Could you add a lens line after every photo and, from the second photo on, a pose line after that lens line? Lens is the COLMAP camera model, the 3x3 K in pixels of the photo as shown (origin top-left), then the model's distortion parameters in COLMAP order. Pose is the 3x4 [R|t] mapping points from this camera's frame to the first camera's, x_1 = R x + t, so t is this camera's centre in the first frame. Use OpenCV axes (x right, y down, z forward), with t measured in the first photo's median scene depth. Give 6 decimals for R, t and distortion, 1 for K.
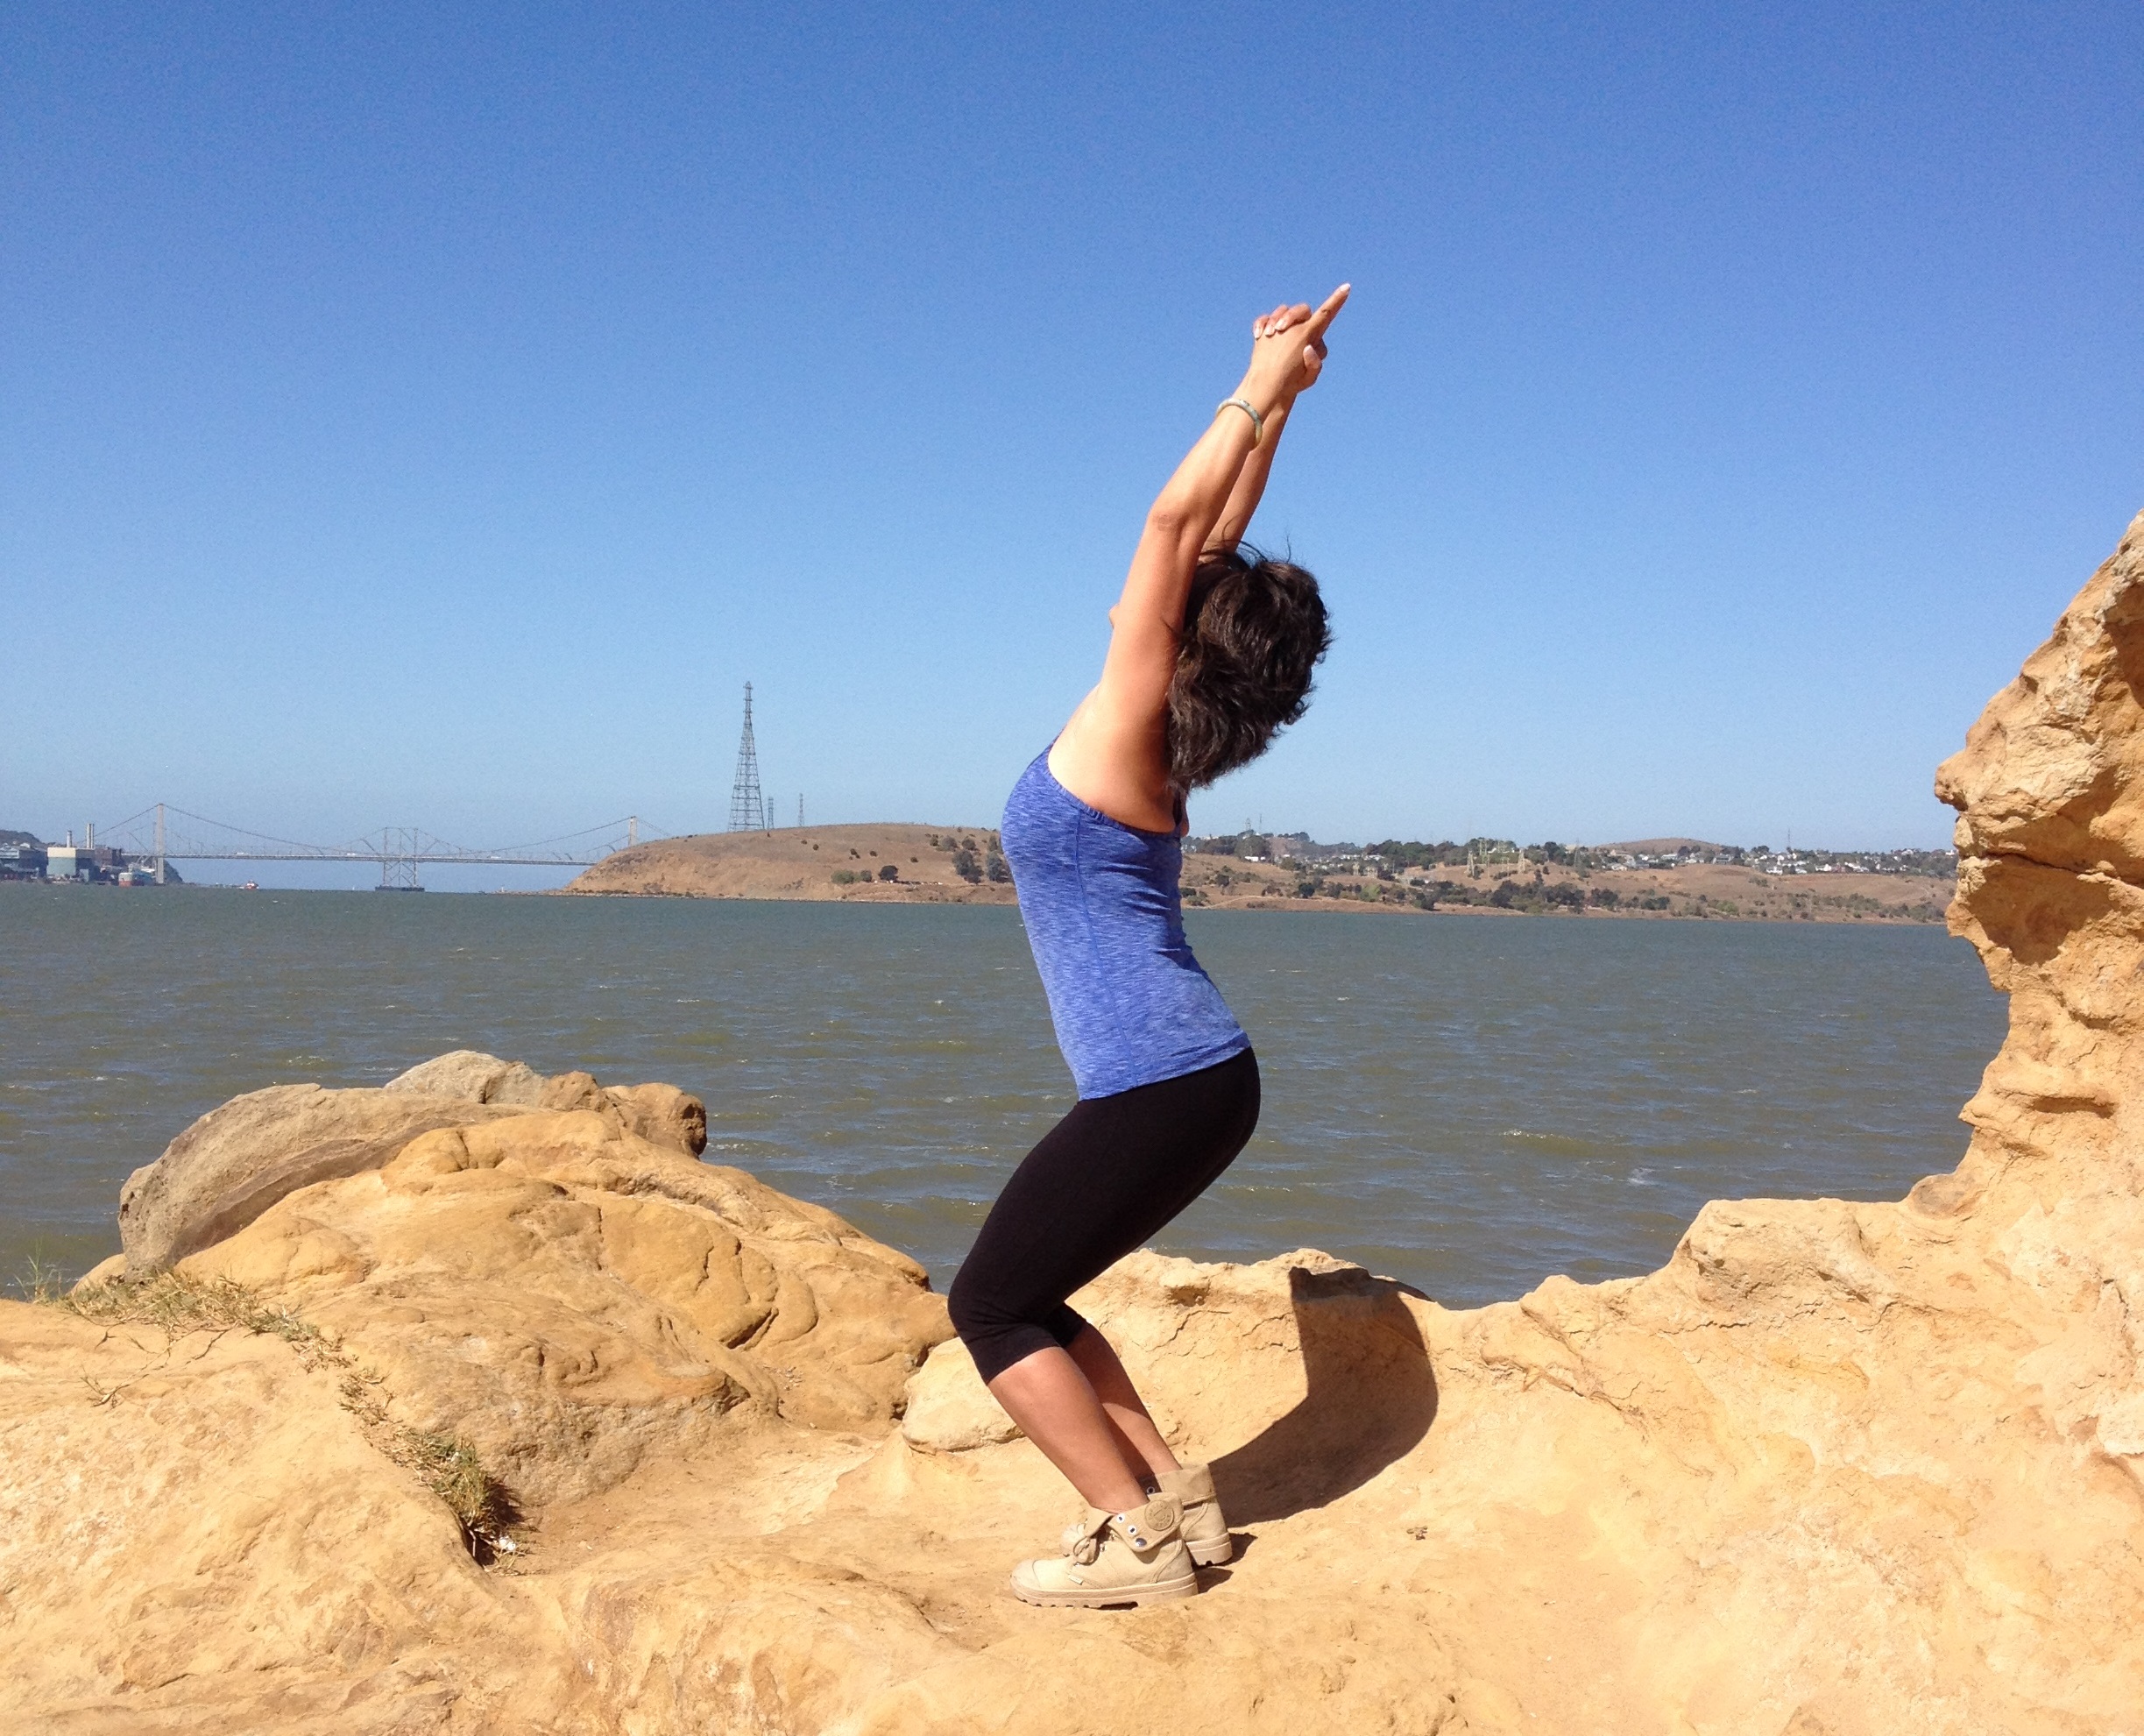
lens RADIAL K [[2818.0, 0, 1043.1], [0, 2818.0, 873.6], [0, 0, 1]] dist [0.263813, -0.460749]
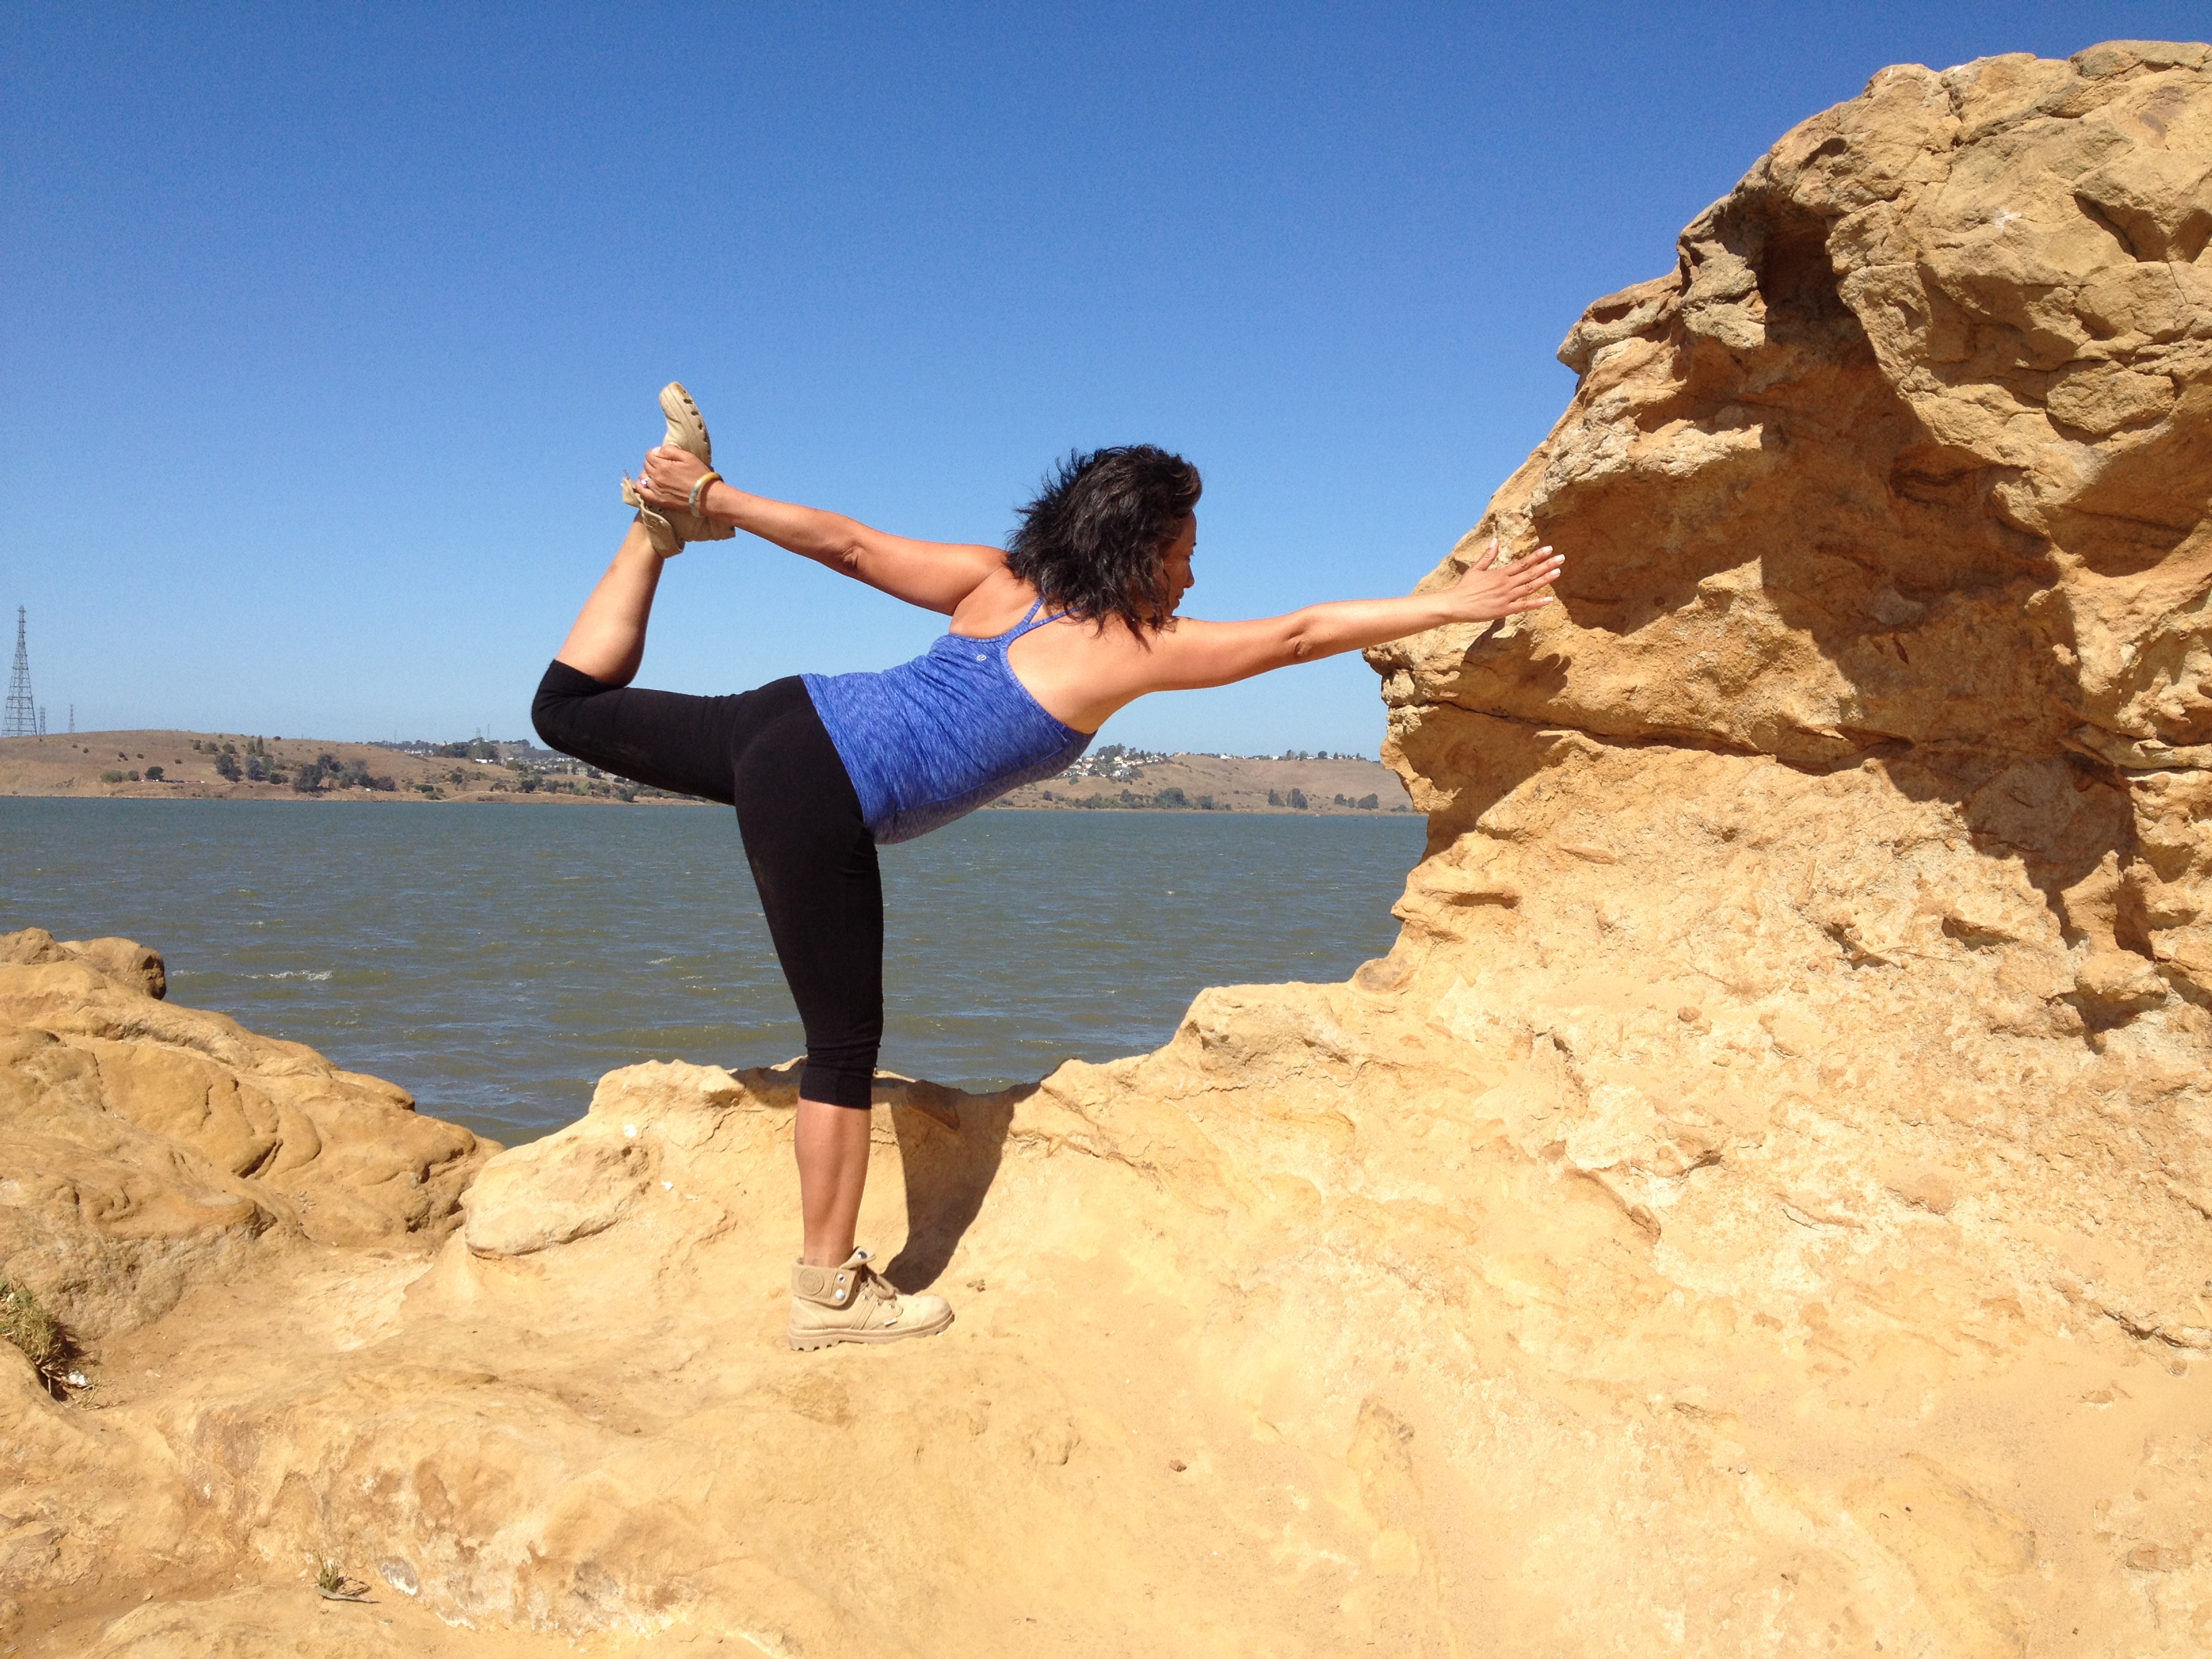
lens RADIAL K [[2143.3, 0, 1080.1], [0, 2143.3, 796.5], [0, 0, 1]] dist [0.232191, -0.583576]
pose [[0.935185, -0.006132, 0.354106, -0.144405], [0.003414, 0.999960, 0.008299, 0.025874], [-0.354143, -0.006552, 0.935168, 0.171958]]
